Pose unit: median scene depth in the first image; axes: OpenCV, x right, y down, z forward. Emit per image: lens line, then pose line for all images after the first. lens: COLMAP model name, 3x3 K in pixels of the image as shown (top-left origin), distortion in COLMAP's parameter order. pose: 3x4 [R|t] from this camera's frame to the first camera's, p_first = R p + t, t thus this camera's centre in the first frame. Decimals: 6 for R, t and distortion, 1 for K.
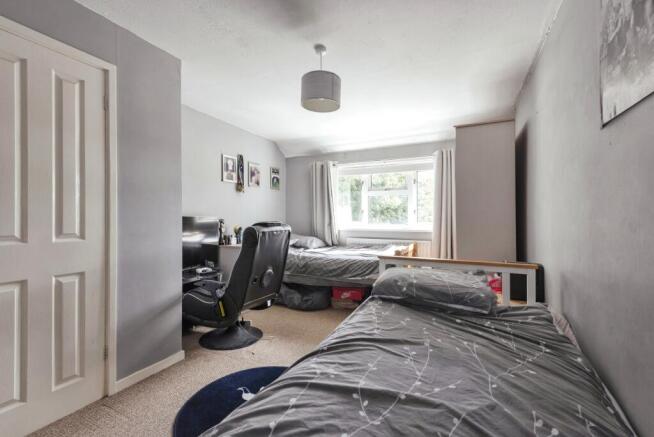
lens RADIAL K [[296.3, 0, 325.2], [0, 296.3, 215.5], [0, 0, 1]] dist [0.036420, -0.018564]
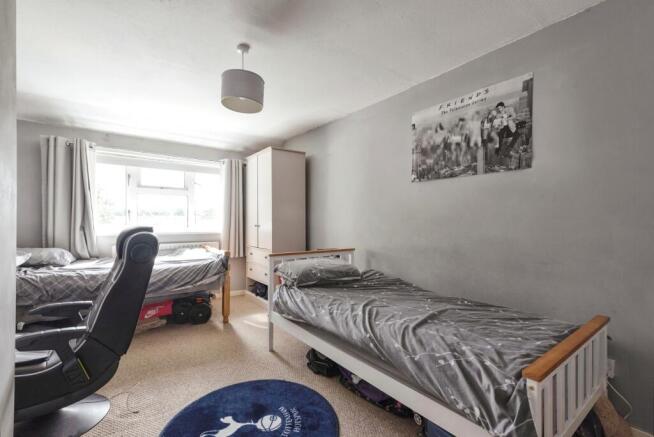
lens RADIAL K [[296.3, 0, 325.2], [0, 296.3, 215.5], [0, 0, 1]] dist [0.036420, -0.018564]
pose [[0.454706, 0.014349, 0.890526, -0.699918], [-0.011620, 0.999881, -0.010178, -0.002610], [-0.890566, -0.005720, 0.454818, 0.291559]]
